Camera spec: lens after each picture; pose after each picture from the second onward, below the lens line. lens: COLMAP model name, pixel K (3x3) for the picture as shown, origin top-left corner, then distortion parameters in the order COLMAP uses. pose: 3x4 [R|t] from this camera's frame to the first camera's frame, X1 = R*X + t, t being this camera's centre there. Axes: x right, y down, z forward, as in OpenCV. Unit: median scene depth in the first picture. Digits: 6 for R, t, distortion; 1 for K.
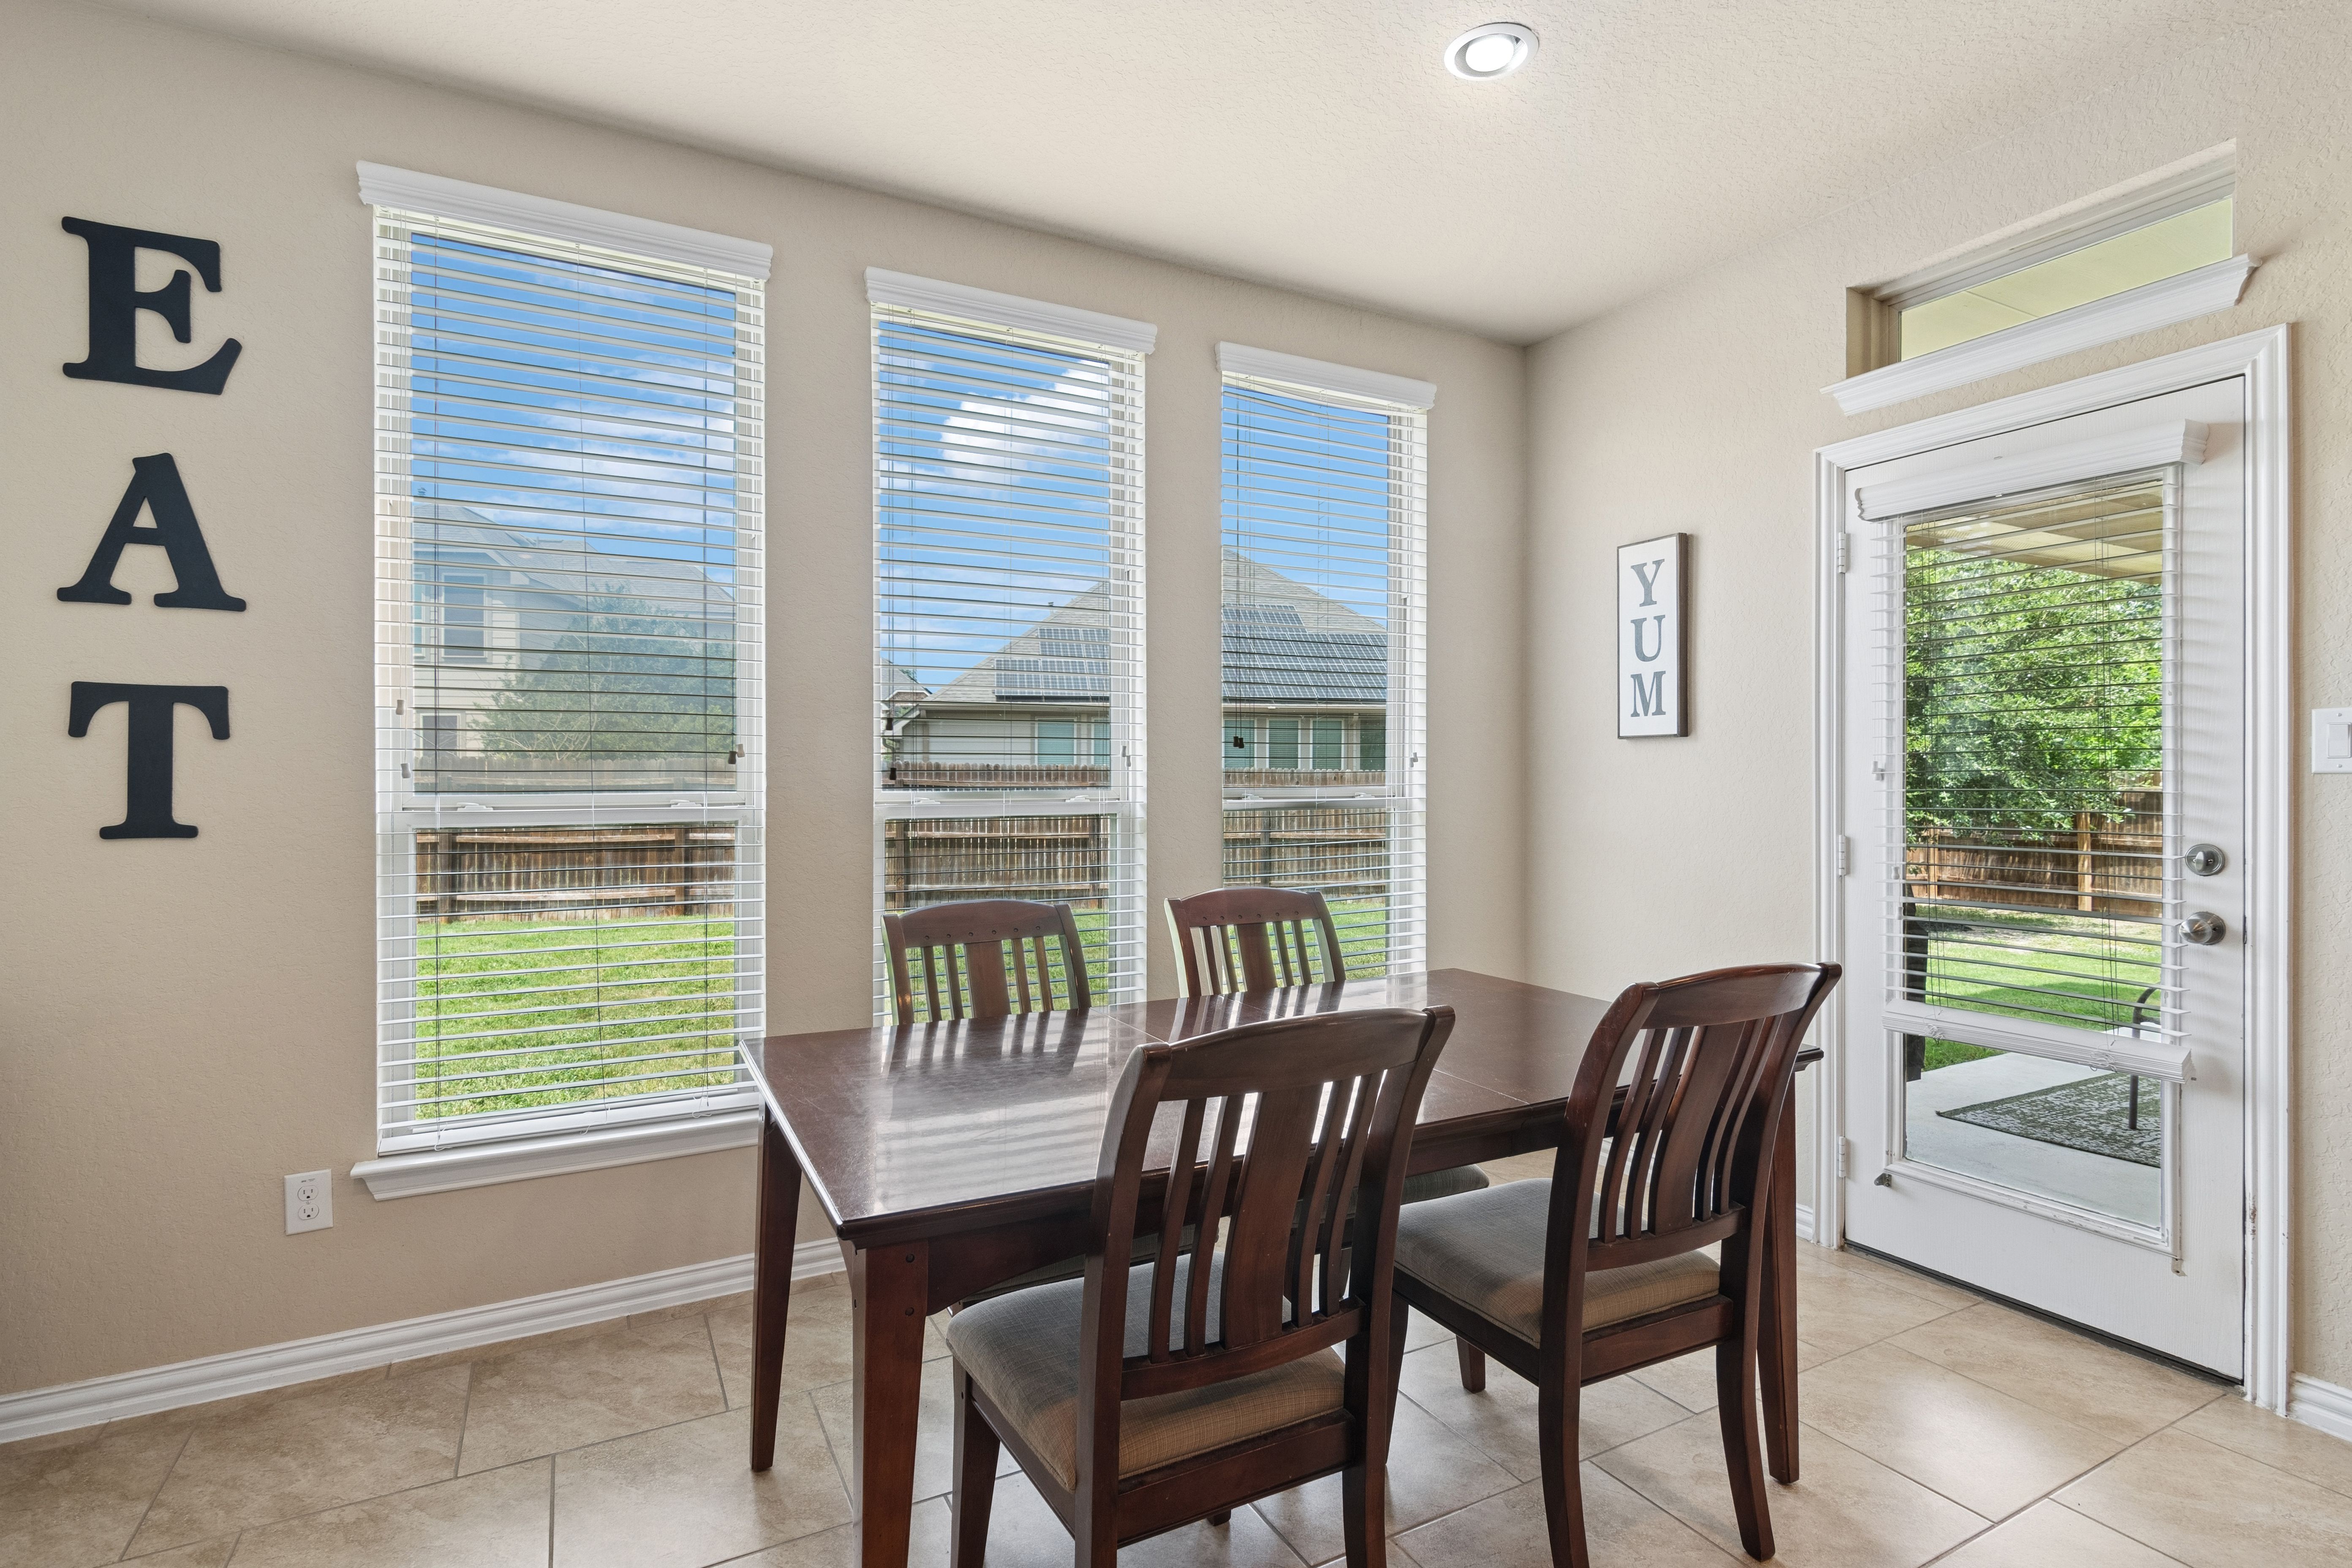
lens RADIAL K [[1154.5, 0, 1182.5], [0, 1154.5, 772.2], [0, 0, 1]] dist [0.000722, -0.001058]
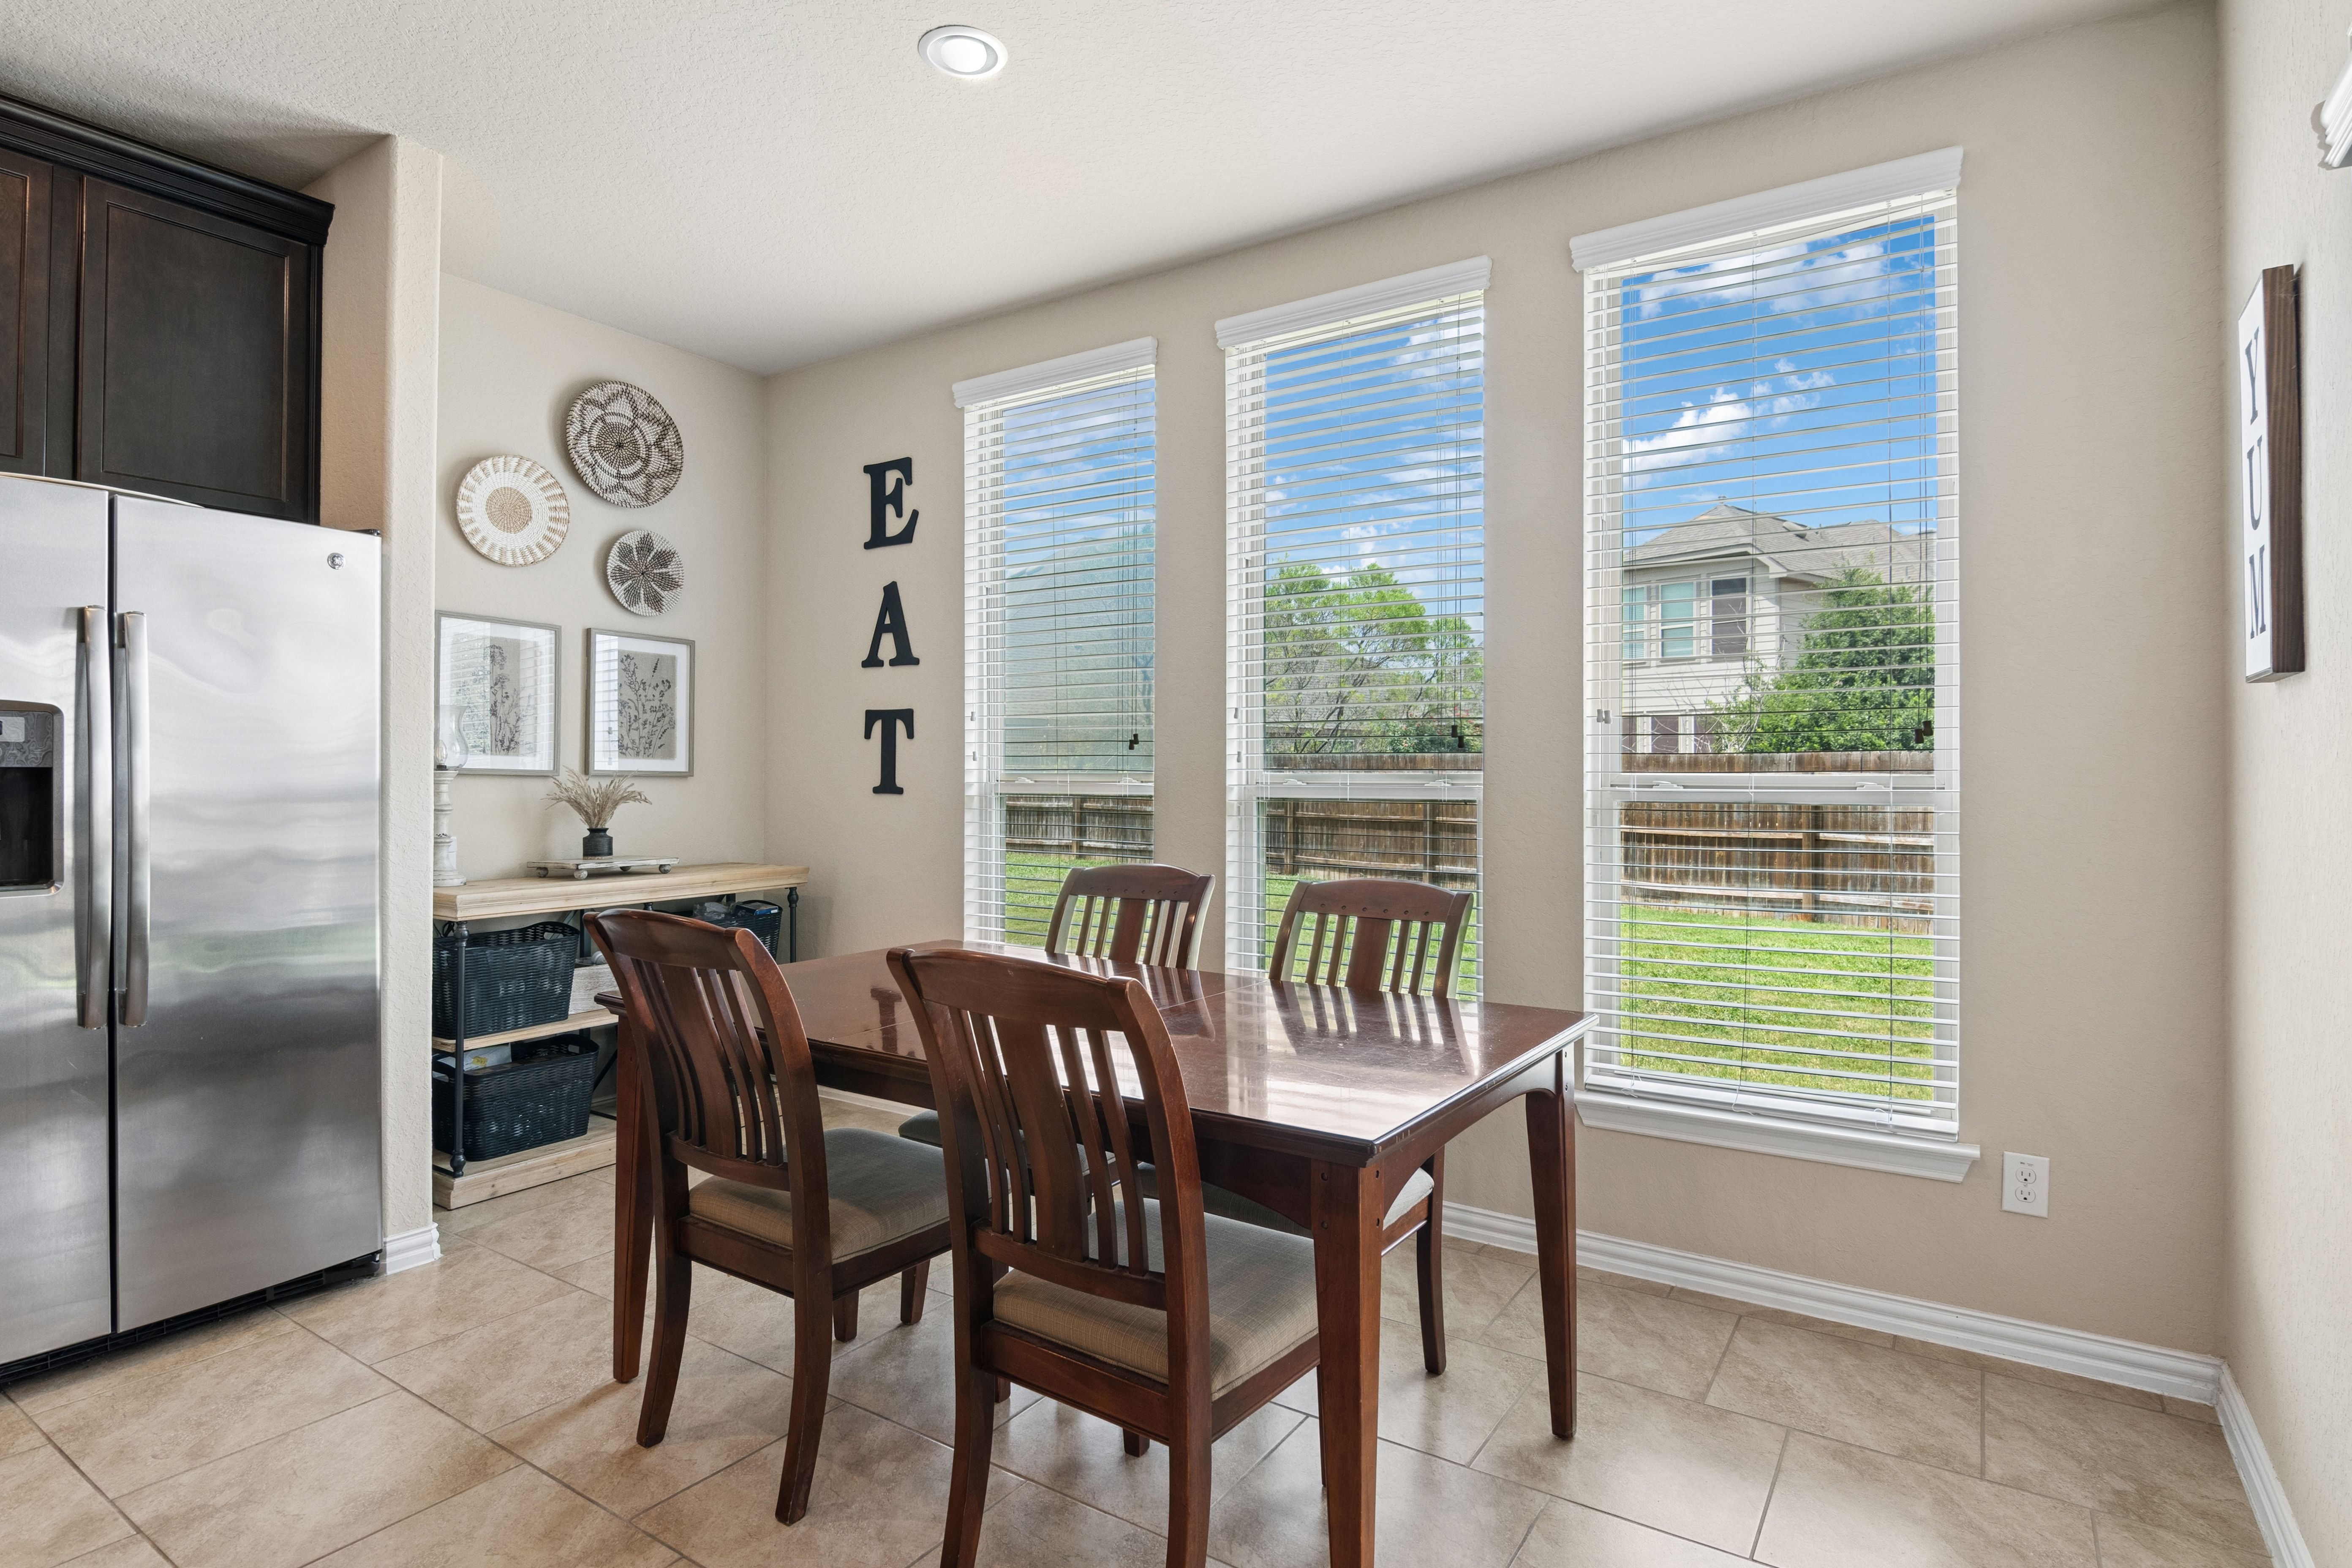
lens RADIAL K [[1202.2, 0, 1165.7], [0, 1202.2, 780.4], [0, 0, 1]] dist [-0.000131, -0.000145]
pose [[0.478262, 0.007794, -0.878183, 0.943385], [-0.001402, 0.999966, 0.008111, 0.019124], [0.878216, -0.002647, 0.478257, 0.454185]]
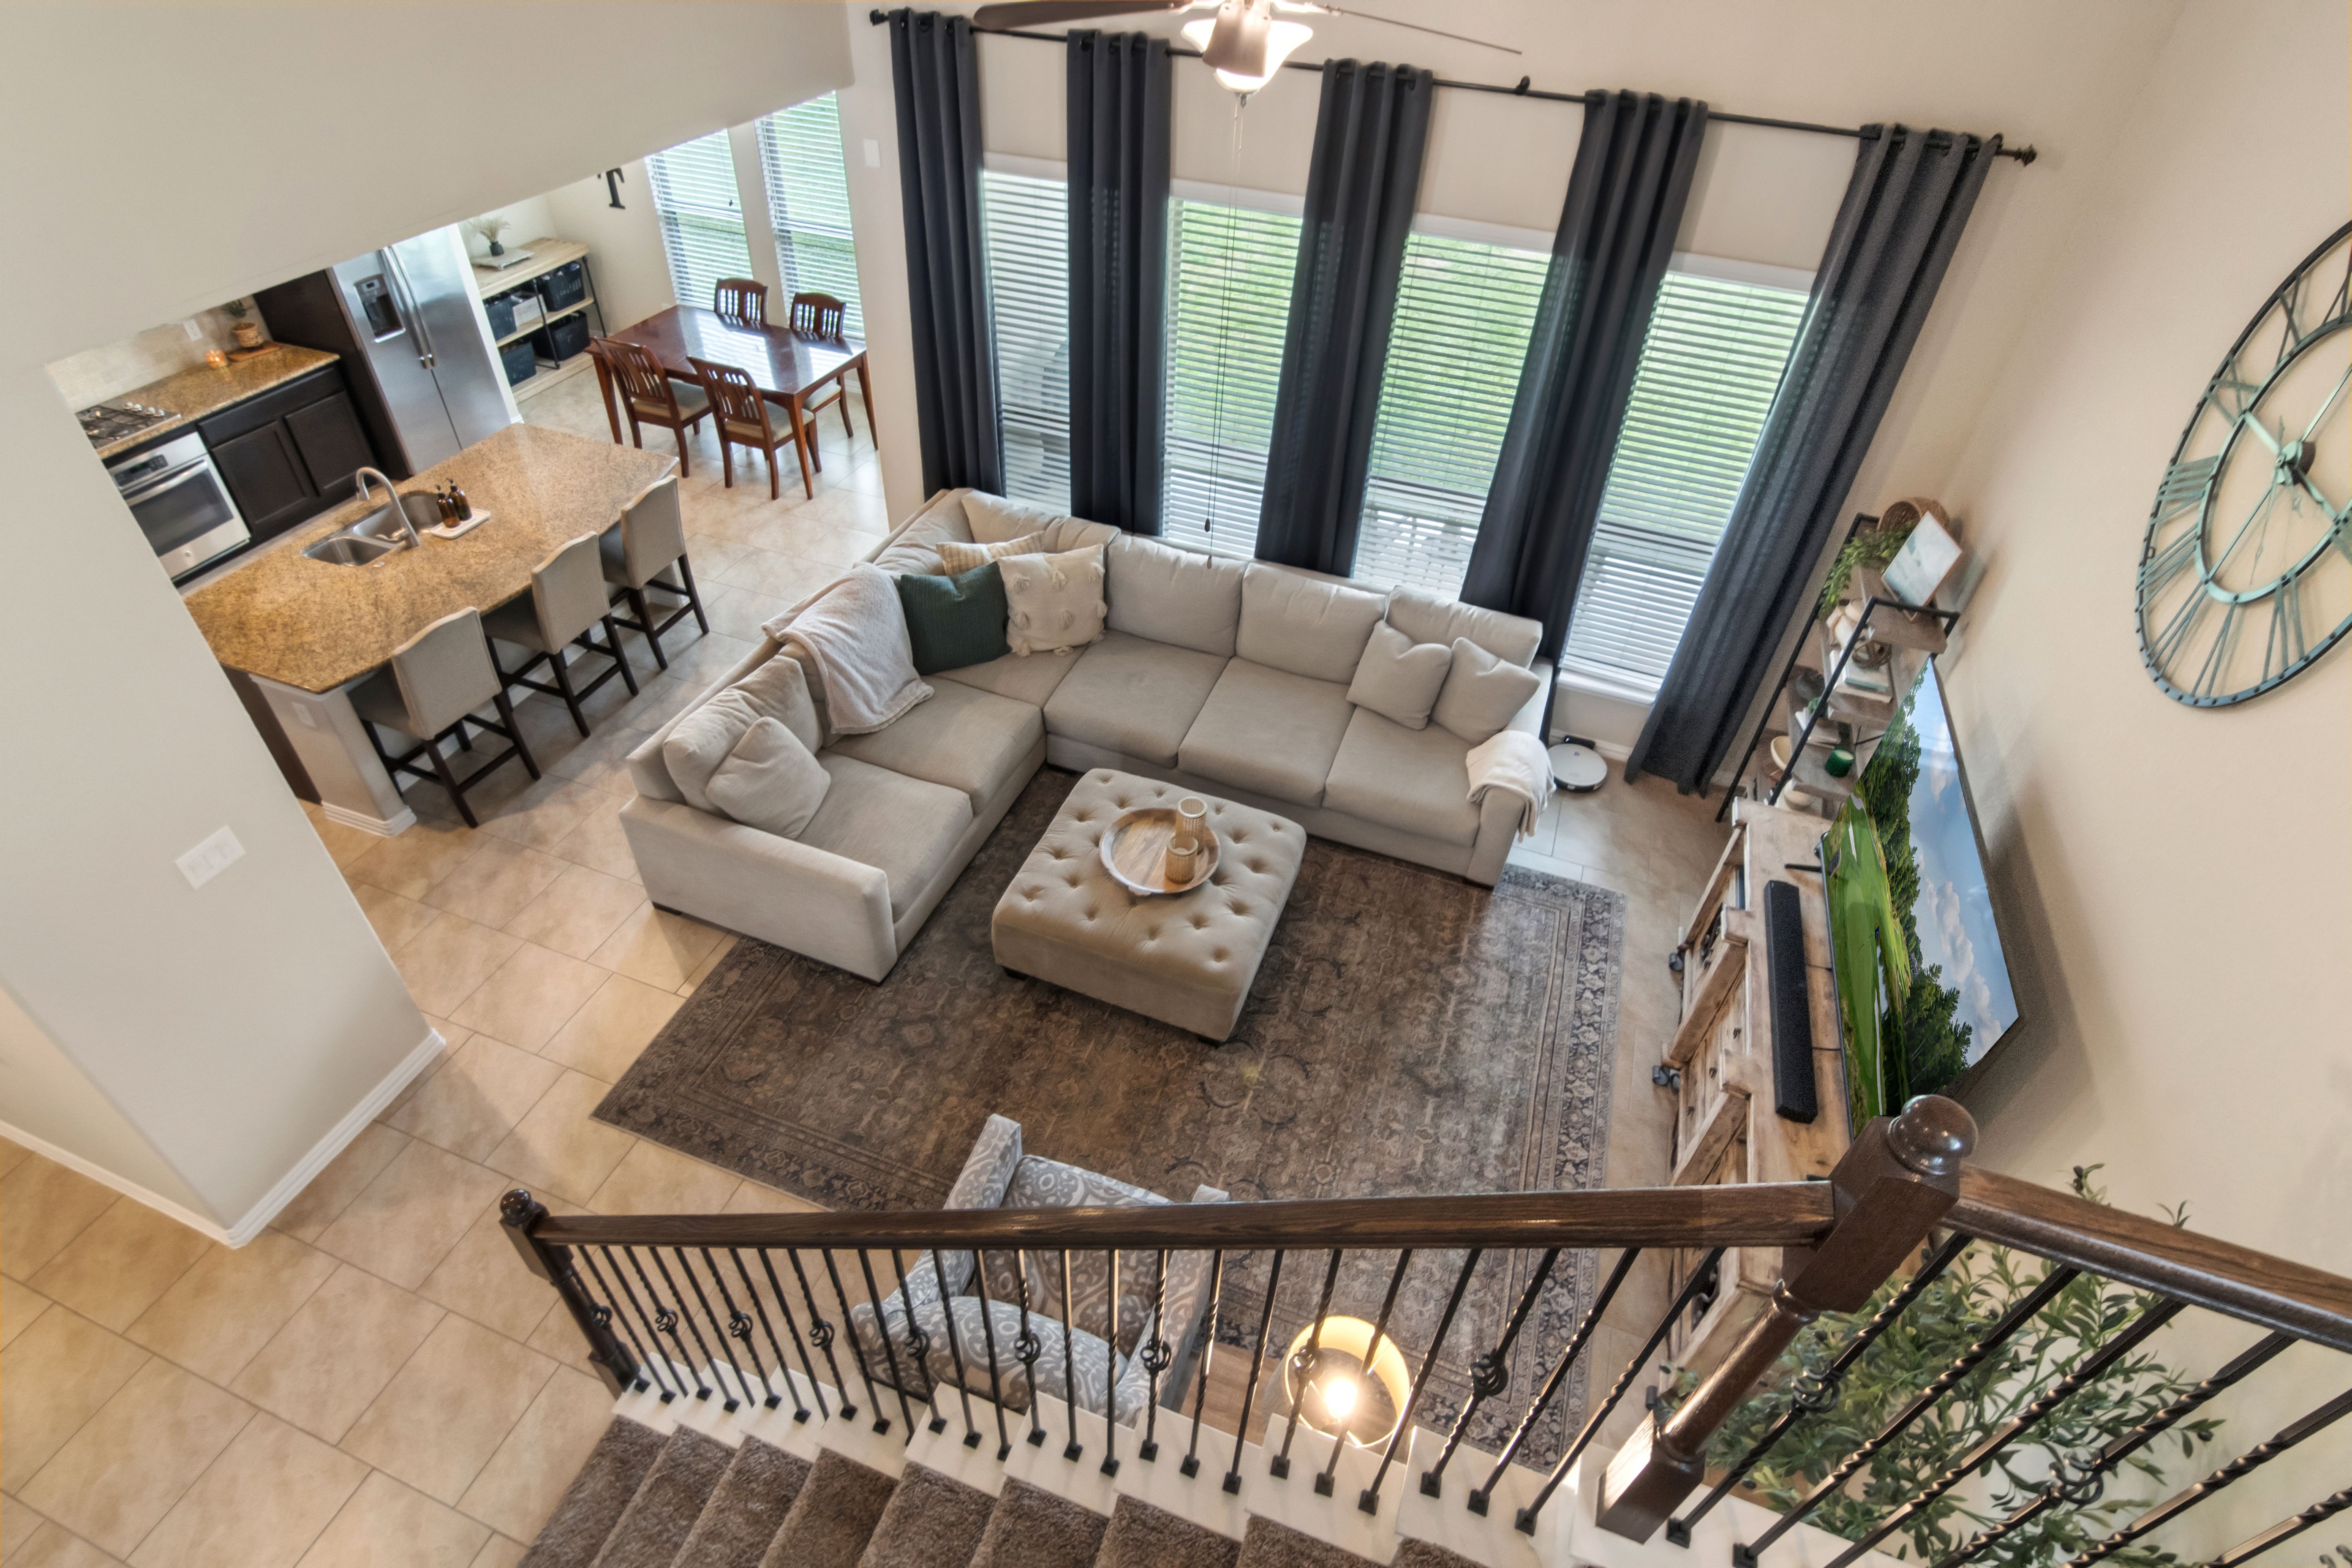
lens RADIAL K [[1202.2, 0, 1165.7], [0, 1202.2, 780.4], [0, 0, 1]] dist [-0.000131, -0.000145]
pose [[0.670592, 0.505986, -0.542480, 3.460643], [-0.038129, 0.753819, 0.655975, -1.189780], [0.740846, -0.419207, 0.524798, -0.576200]]
